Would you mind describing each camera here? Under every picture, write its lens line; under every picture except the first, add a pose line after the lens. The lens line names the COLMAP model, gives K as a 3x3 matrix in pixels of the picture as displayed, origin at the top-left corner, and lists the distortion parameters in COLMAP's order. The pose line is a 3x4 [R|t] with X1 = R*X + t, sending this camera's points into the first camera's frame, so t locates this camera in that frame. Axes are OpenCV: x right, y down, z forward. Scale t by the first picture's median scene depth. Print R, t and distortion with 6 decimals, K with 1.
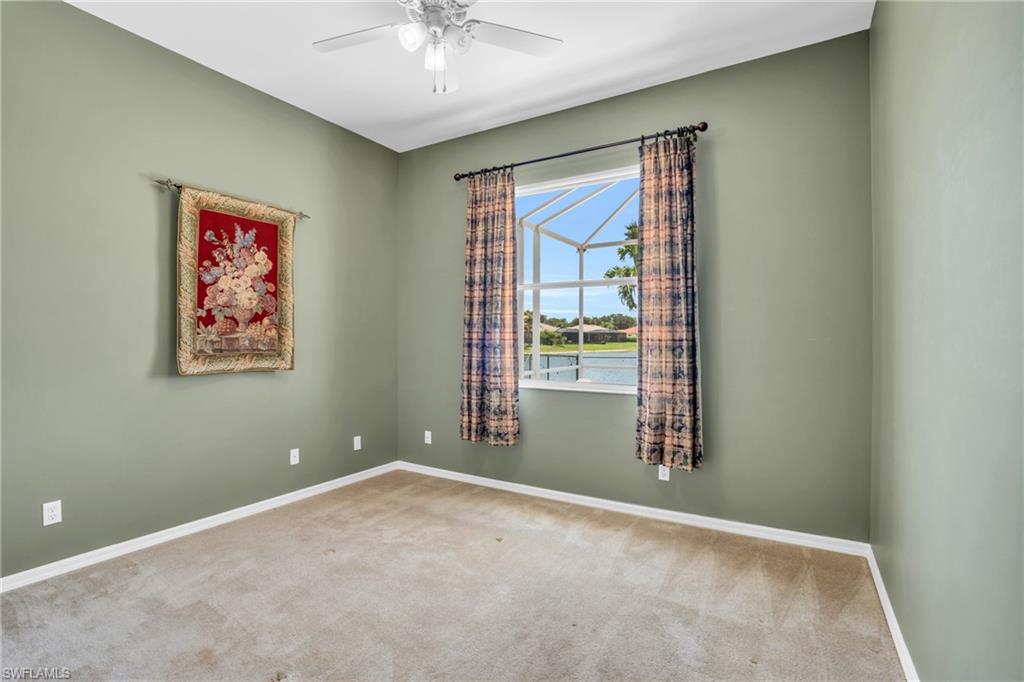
lens RADIAL K [[489.5, 0, 507.1], [0, 489.5, 340.2], [0, 0, 1]] dist [0.002026, 0.000923]
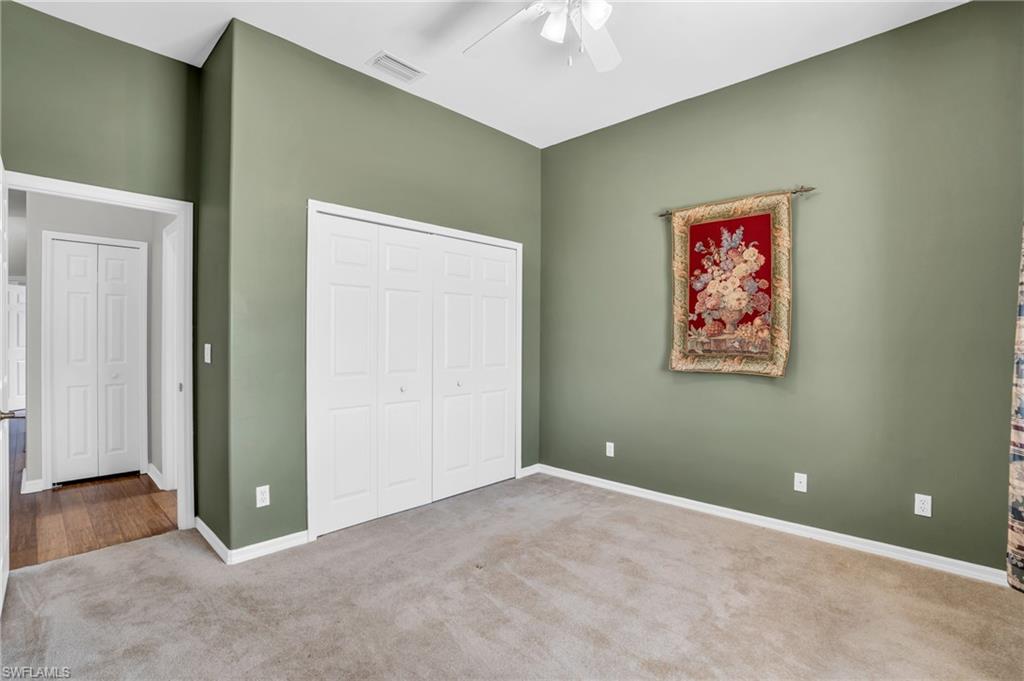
lens RADIAL K [[489.5, 0, 507.1], [0, 489.5, 339.7], [0, 0, 1]] dist [0.002026, 0.000923]
pose [[-0.178816, 0.008183, -0.983849, 0.531852], [-0.002844, 0.999957, 0.008833, -0.011788], [0.983879, 0.004378, -0.178785, 0.737764]]
